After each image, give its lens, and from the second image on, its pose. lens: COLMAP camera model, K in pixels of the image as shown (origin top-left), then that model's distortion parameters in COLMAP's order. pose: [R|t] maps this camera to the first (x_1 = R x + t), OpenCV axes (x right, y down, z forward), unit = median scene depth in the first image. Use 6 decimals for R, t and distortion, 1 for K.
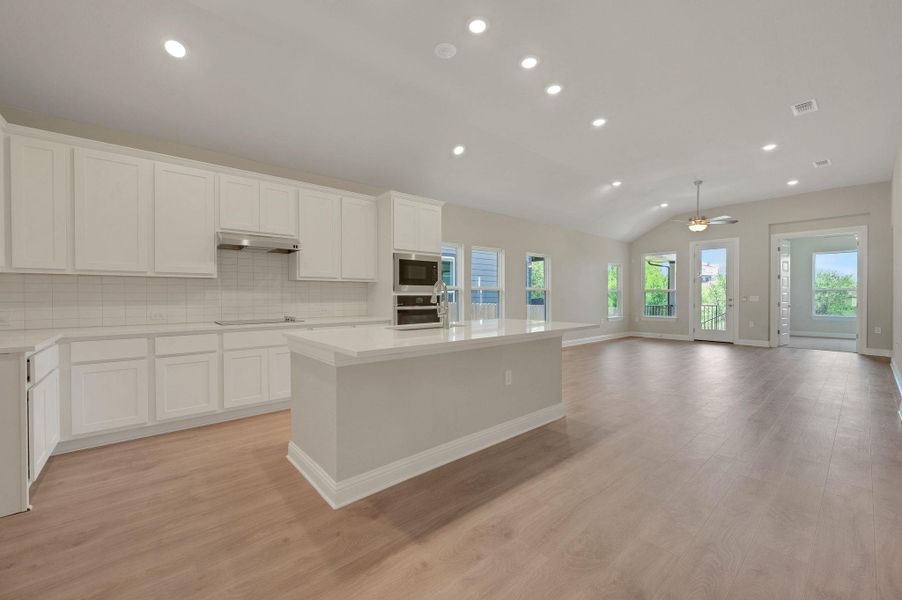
lens RADIAL K [[357.8, 0, 452.0], [0, 357.8, 298.3], [0, 0, 1]] dist [0.000396, -0.000629]
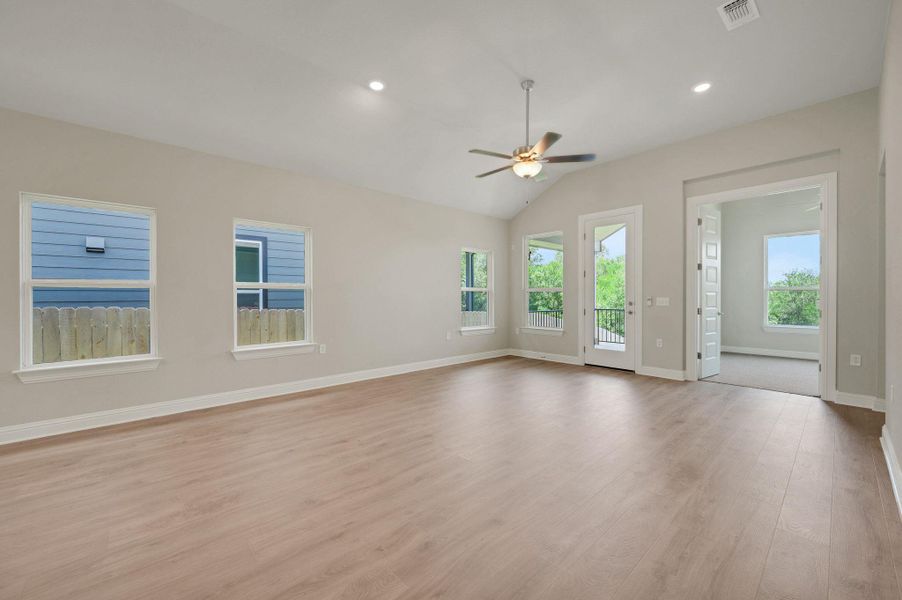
lens RADIAL K [[357.8, 0, 451.9], [0, 357.8, 299.3], [0, 0, 1]] dist [0.000396, -0.000629]
pose [[0.999573, -0.000684, 0.029223, 0.464272], [0.000687, 1.000000, -0.000089, -0.004086], [-0.029223, 0.000109, 0.999573, 0.391698]]
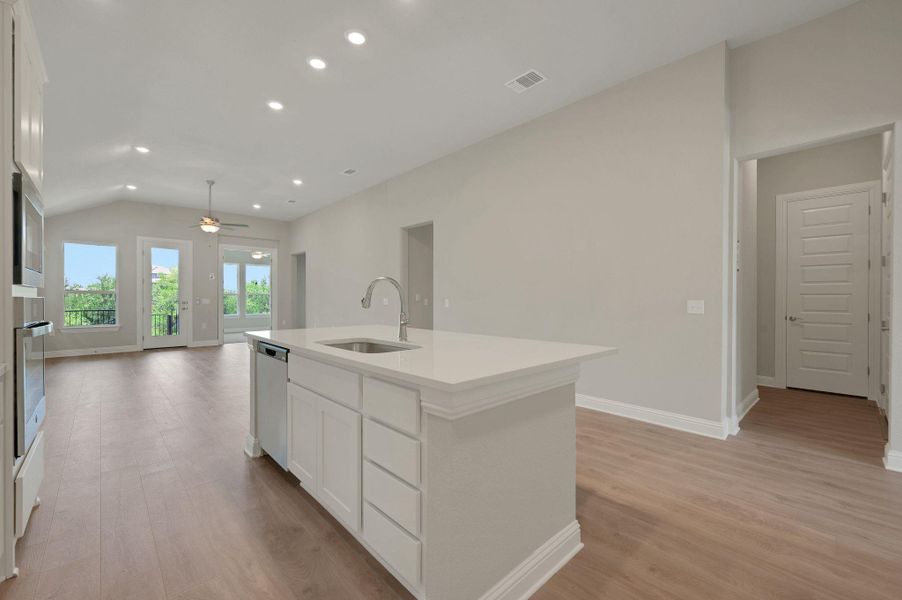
lens RADIAL K [[372.3, 0, 449.4], [0, 372.3, 299.6], [0, 0, 1]] dist [0.003807, 0.000010]
pose [[-0.035551, -0.003038, 0.999363, -0.289554], [0.008150, 0.999961, 0.003330, -0.002413], [-0.999335, 0.008263, -0.035525, 0.321842]]
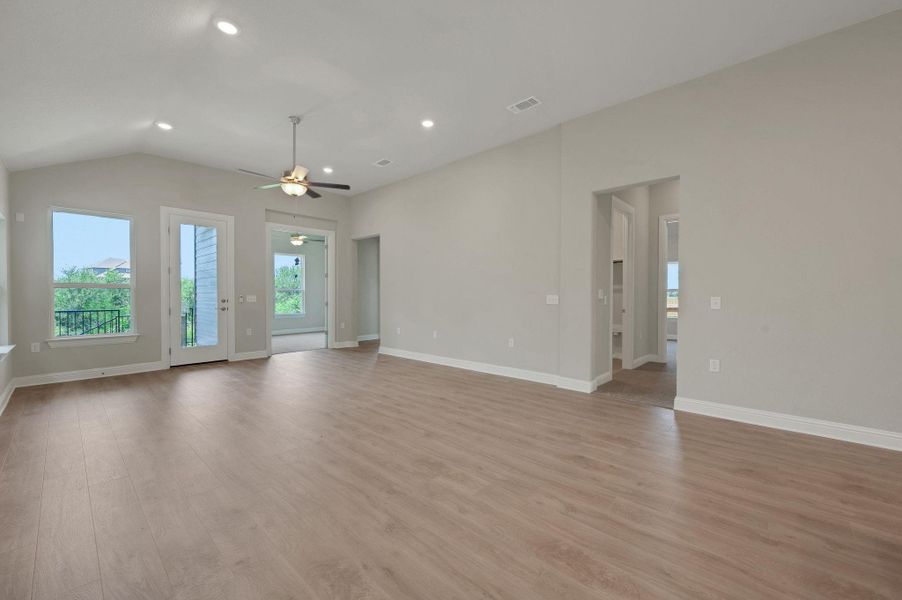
lens RADIAL K [[357.8, 0, 451.4], [0, 357.8, 299.3], [0, 0, 1]] dist [0.000396, -0.000629]
pose [[-0.113894, -0.013587, 0.993400, 0.010549], [0.007957, 0.999862, 0.014588, -0.006382], [-0.993461, 0.009566, -0.113771, 0.659576]]
